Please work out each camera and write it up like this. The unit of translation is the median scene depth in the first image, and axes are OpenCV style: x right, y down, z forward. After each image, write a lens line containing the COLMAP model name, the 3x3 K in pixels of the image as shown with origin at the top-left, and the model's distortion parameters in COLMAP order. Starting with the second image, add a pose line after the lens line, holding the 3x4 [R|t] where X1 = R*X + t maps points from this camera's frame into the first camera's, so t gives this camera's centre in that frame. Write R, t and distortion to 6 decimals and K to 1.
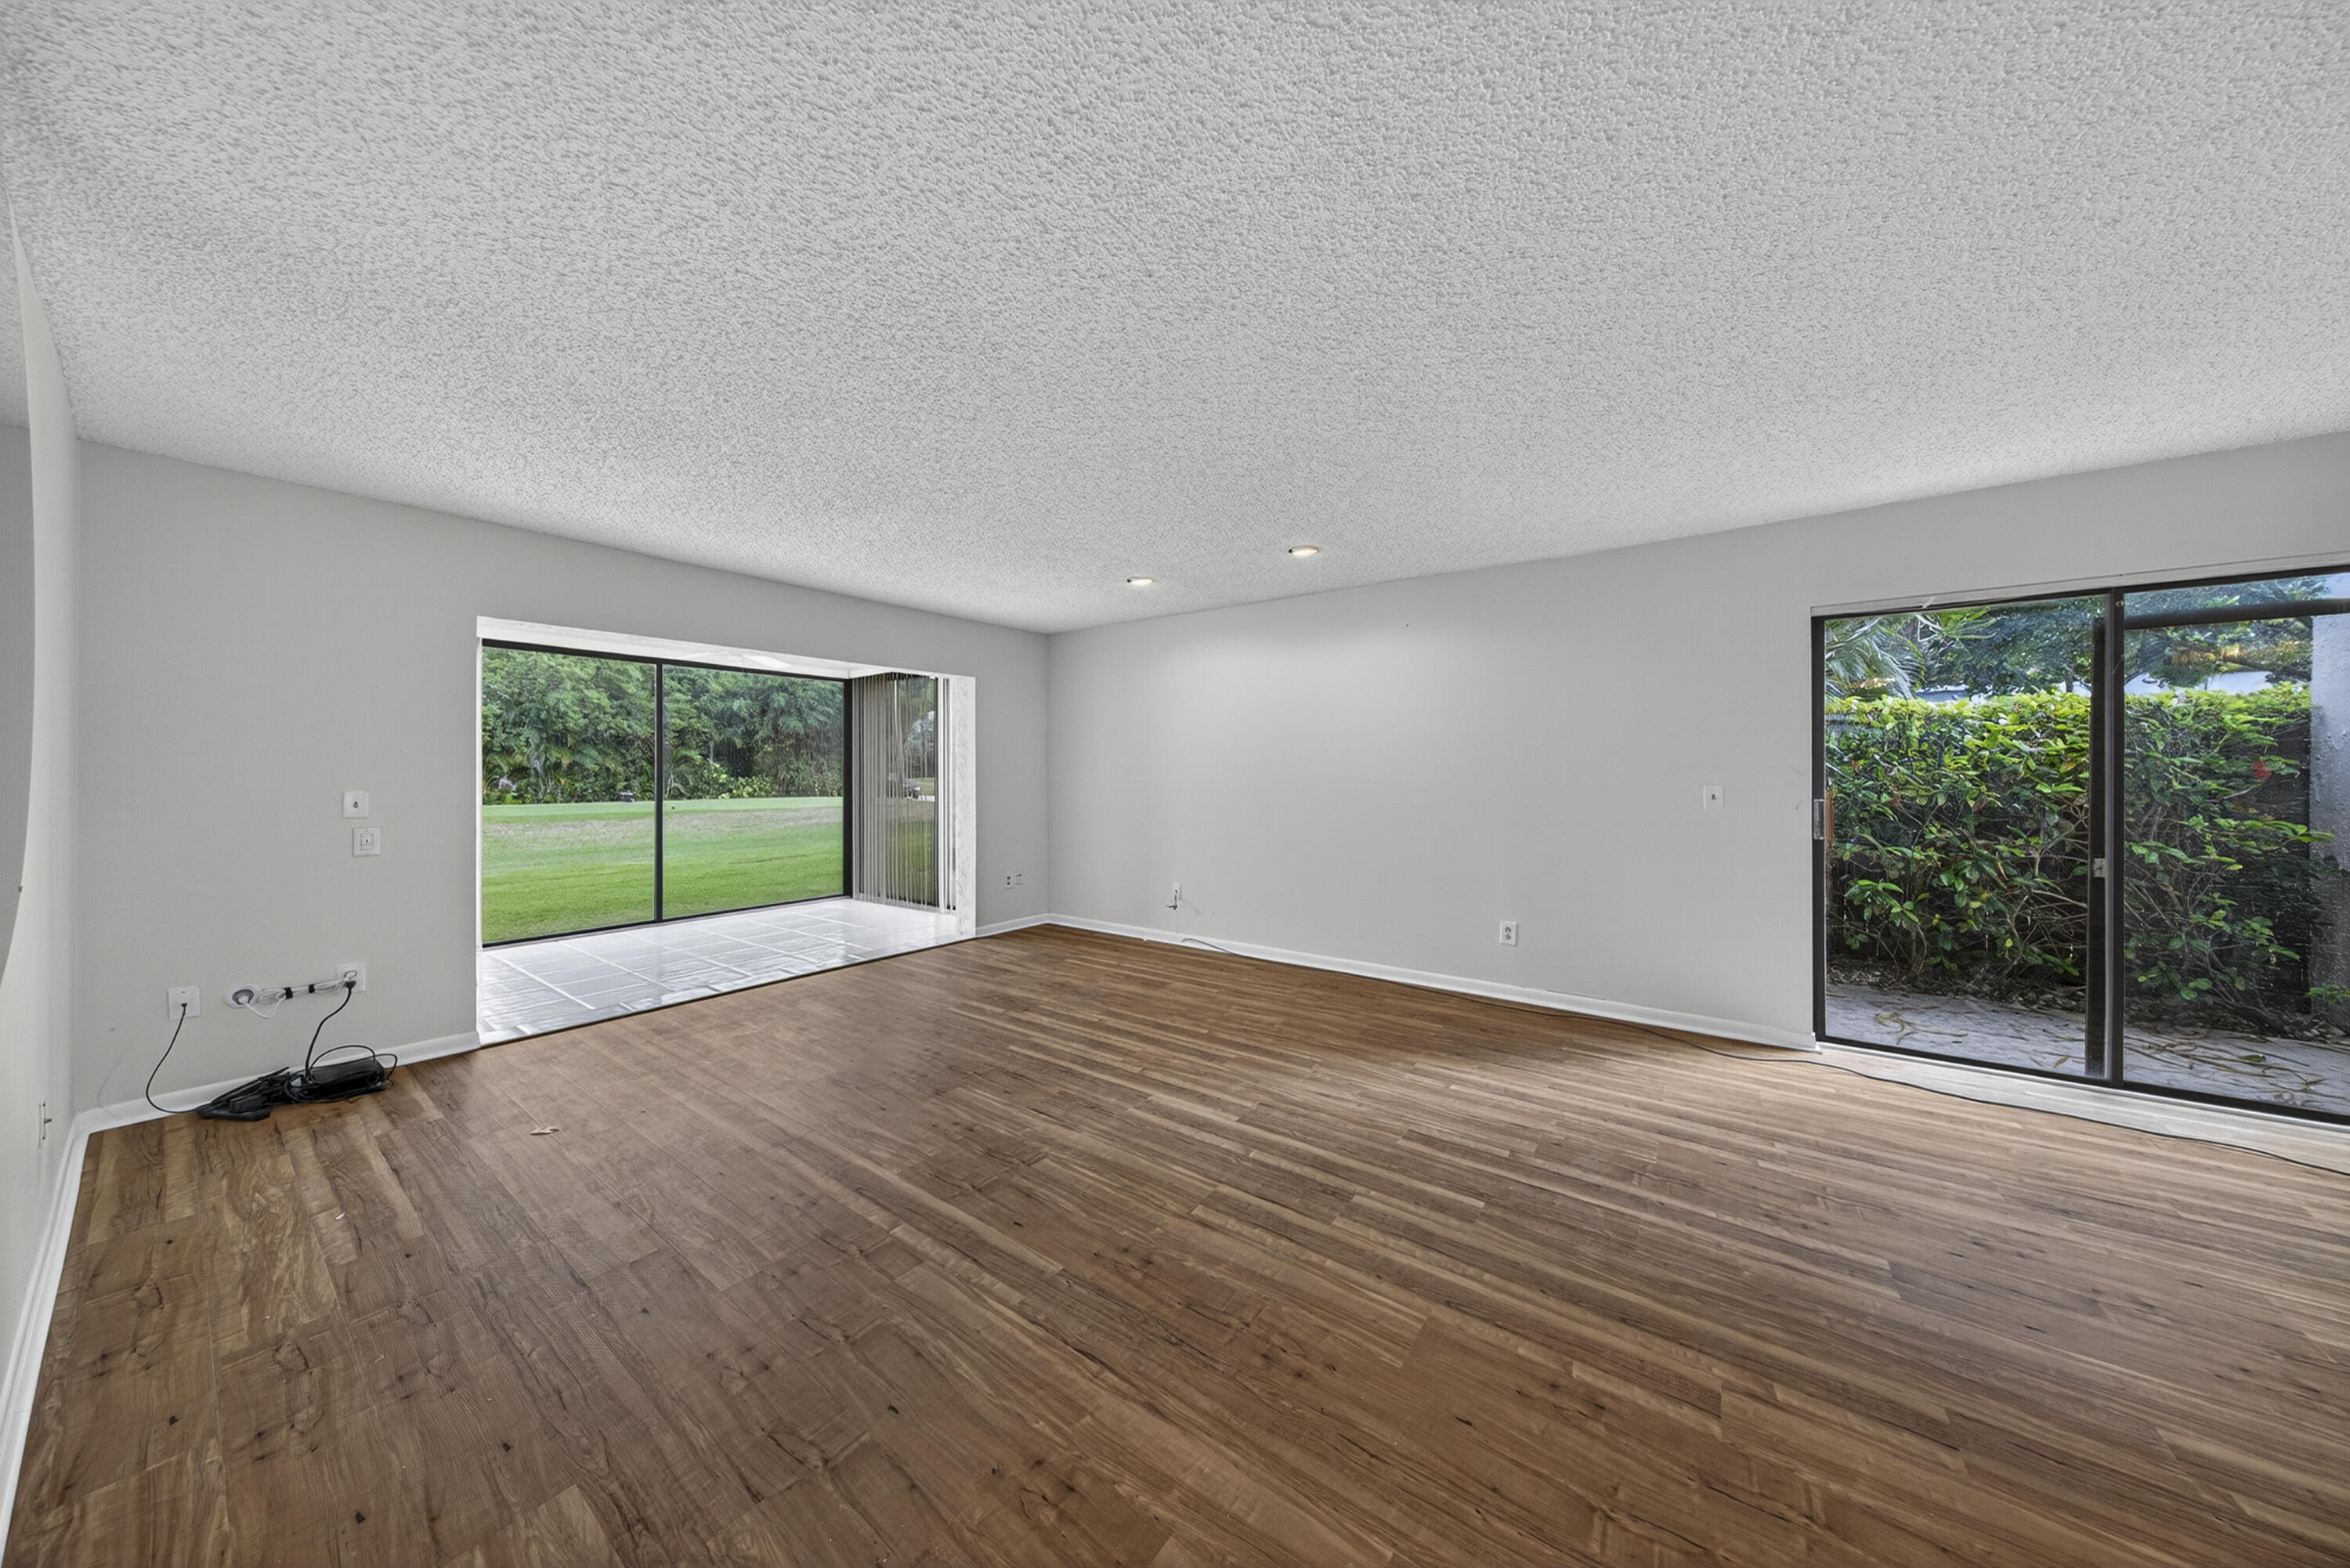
lens RADIAL K [[732.0, 0, 1177.6], [0, 732.0, 777.0], [0, 0, 1]] dist [0.004770, -0.000876]
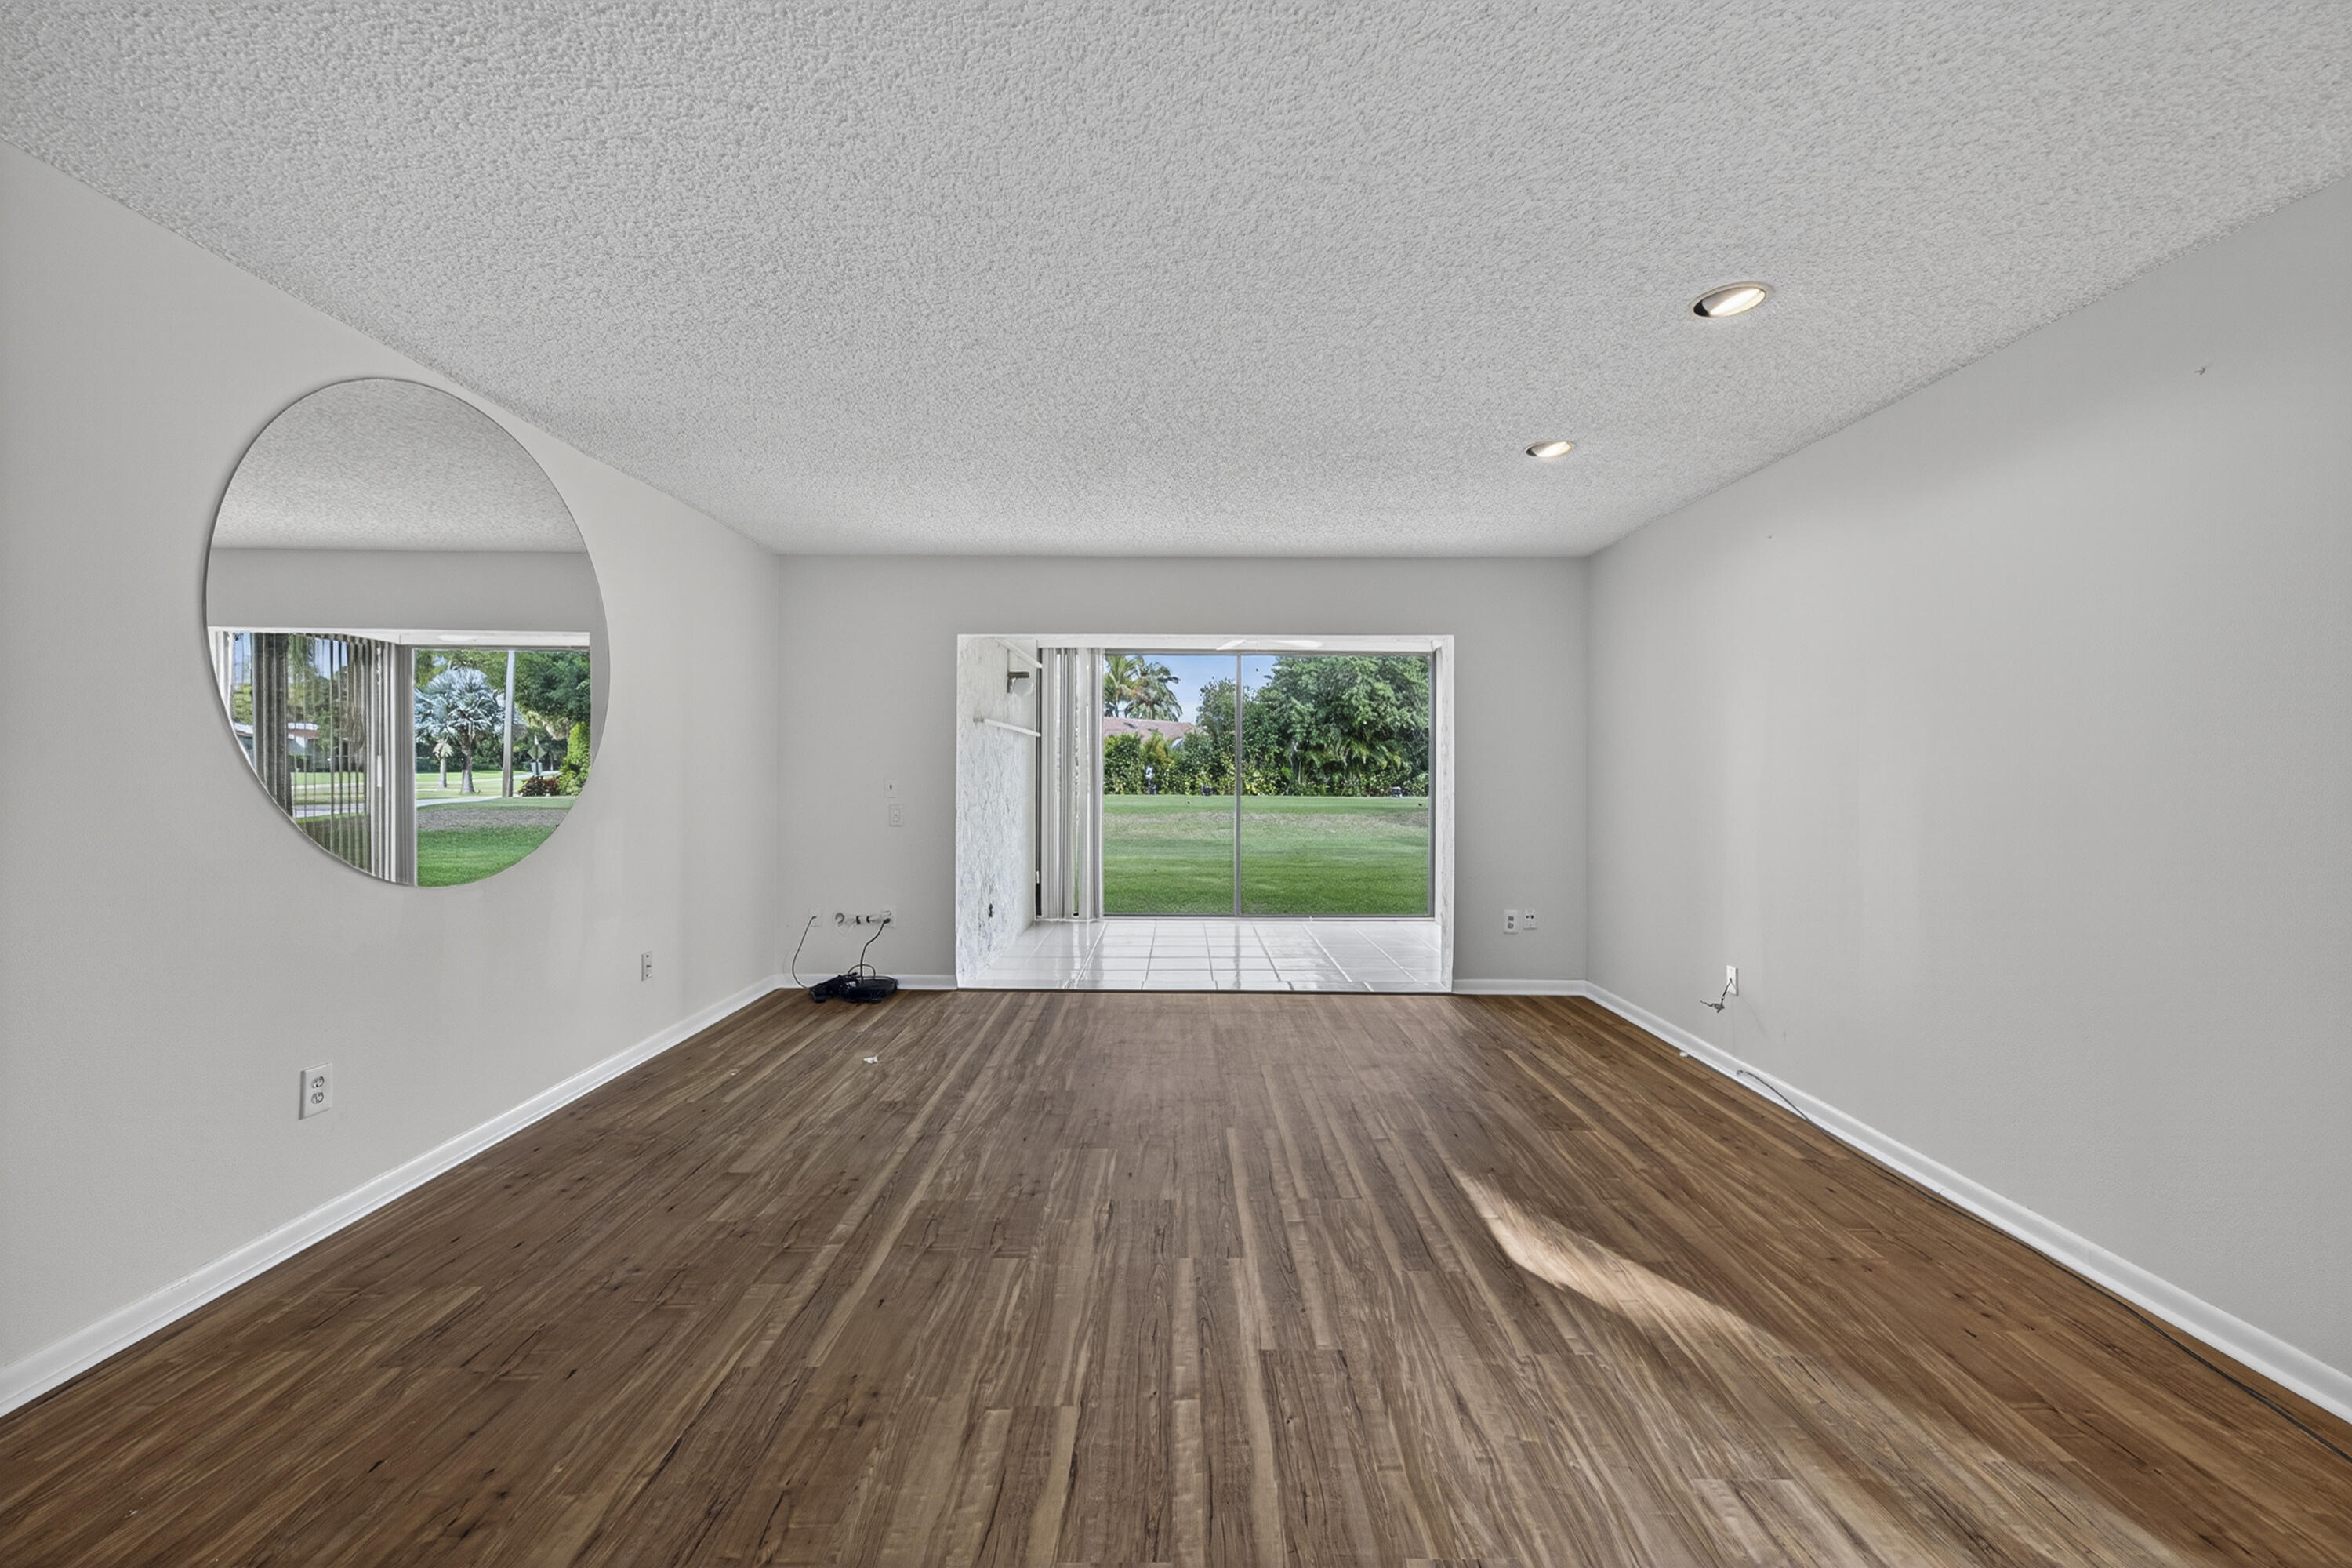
lens RADIAL K [[930.9, 0, 1182.6], [0, 930.9, 775.6], [0, 0, 1]] dist [0.004627, -0.001569]
pose [[0.594310, 0.013166, -0.804128, 0.564022], [-0.012461, 0.999897, 0.007162, 0.000872], [0.804139, 0.005764, 0.594413, 0.439048]]
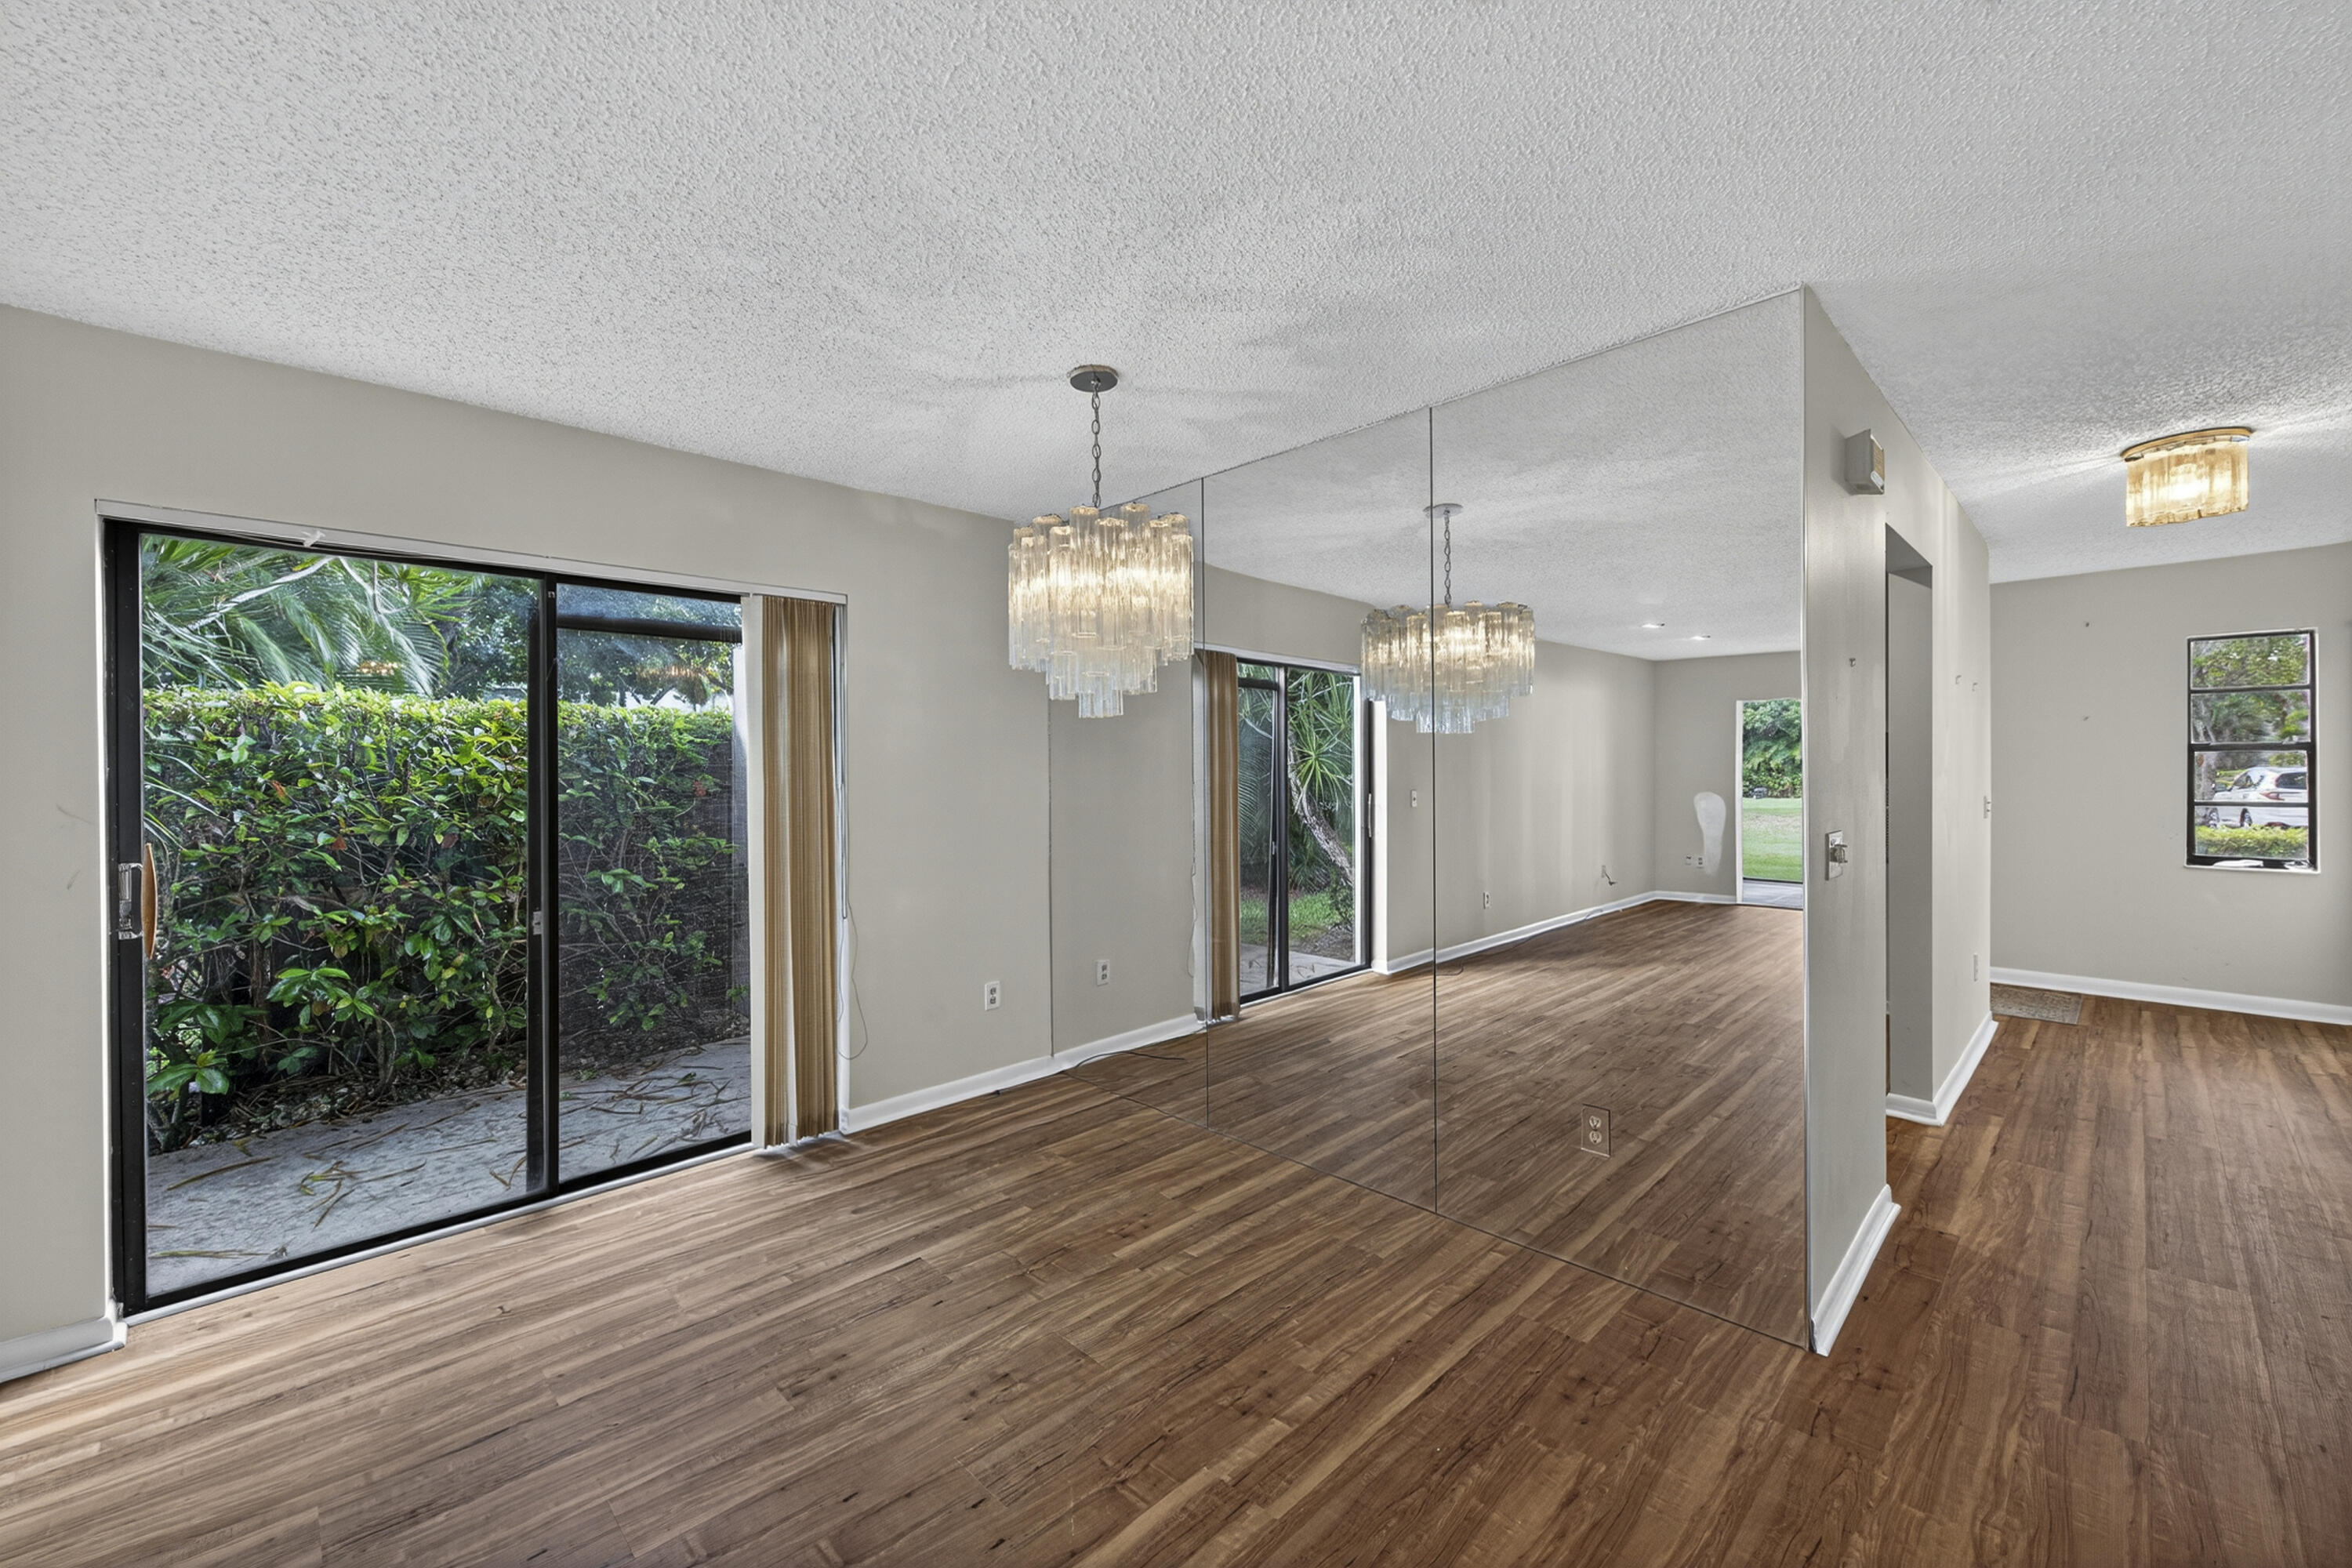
lens RADIAL K [[930.9, 0, 1178.4], [0, 930.9, 775.9], [0, 0, 1]] dist [0.004627, -0.001569]
pose [[0.162810, -0.003207, 0.986652, 0.368315], [0.014854, 0.999889, 0.000799, -0.024652], [-0.986546, 0.014526, 0.162840, 0.147267]]
